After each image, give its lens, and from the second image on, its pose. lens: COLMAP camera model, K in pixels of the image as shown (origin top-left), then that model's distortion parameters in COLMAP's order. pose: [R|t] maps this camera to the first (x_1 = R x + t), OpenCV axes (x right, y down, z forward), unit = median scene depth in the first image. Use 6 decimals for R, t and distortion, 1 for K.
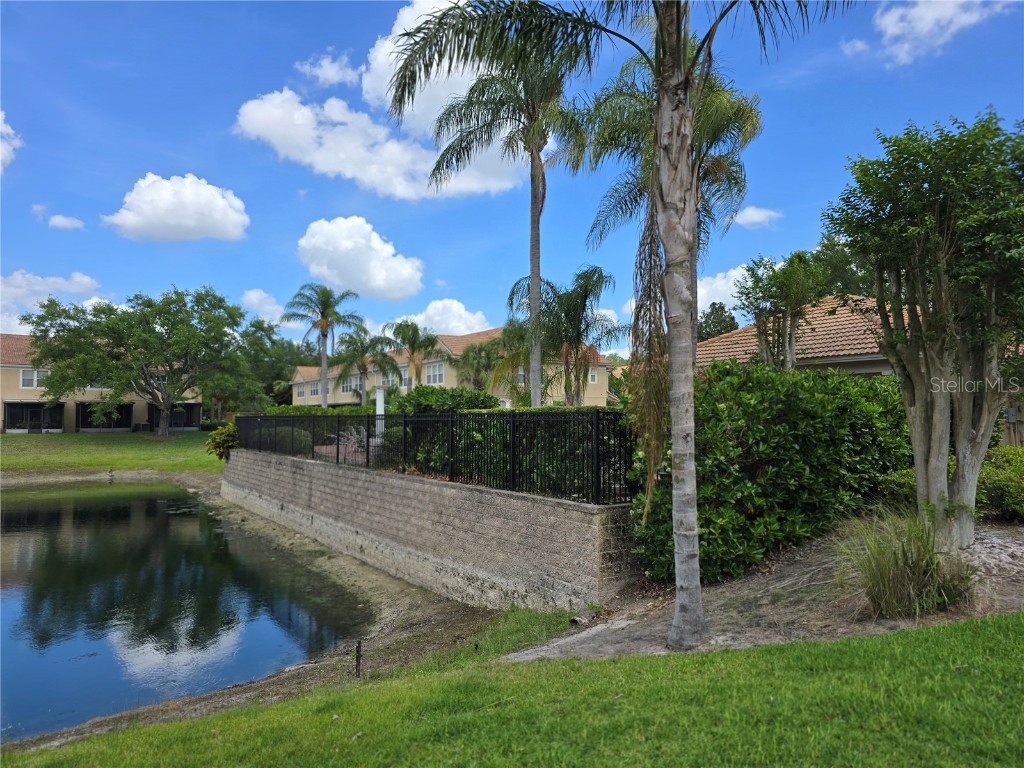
lens RADIAL K [[691.5, 0, 510.3], [0, 691.5, 379.9], [0, 0, 1]] dist [0.044876, -0.040060]
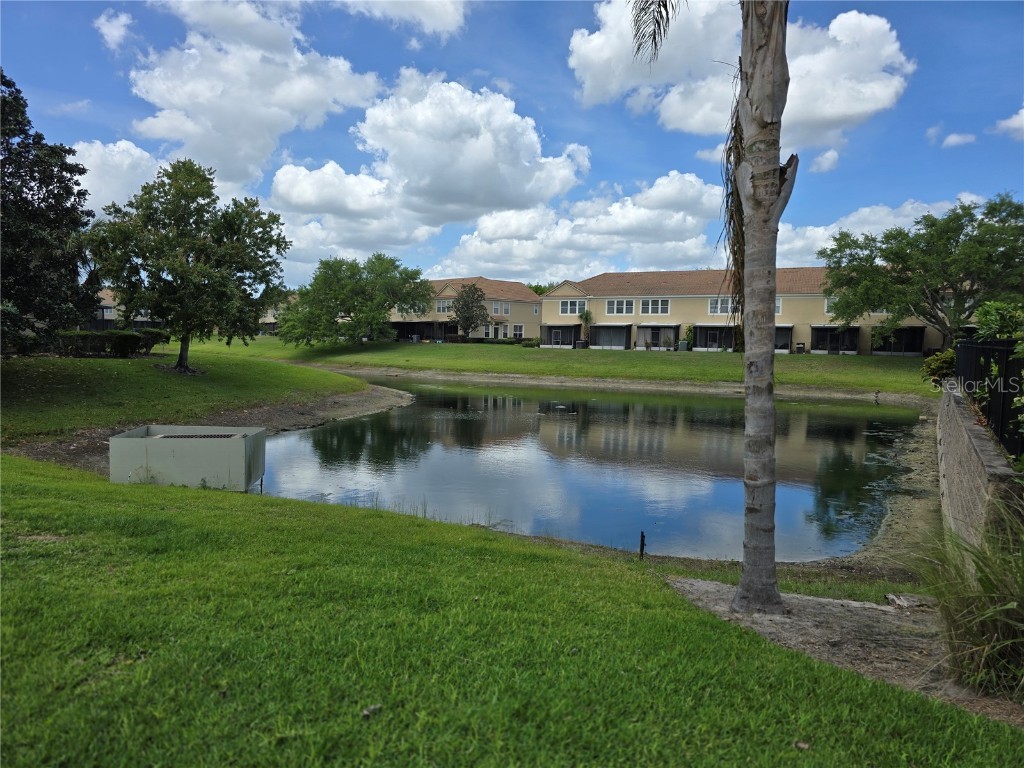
lens RADIAL K [[691.5, 0, 510.3], [0, 691.5, 379.9], [0, 0, 1]] dist [0.044876, -0.040060]
pose [[0.435698, 0.063593, -0.897844, 0.112642], [0.035843, 0.995484, 0.087902, -0.000018], [0.899379, -0.070480, 0.431451, 0.046413]]
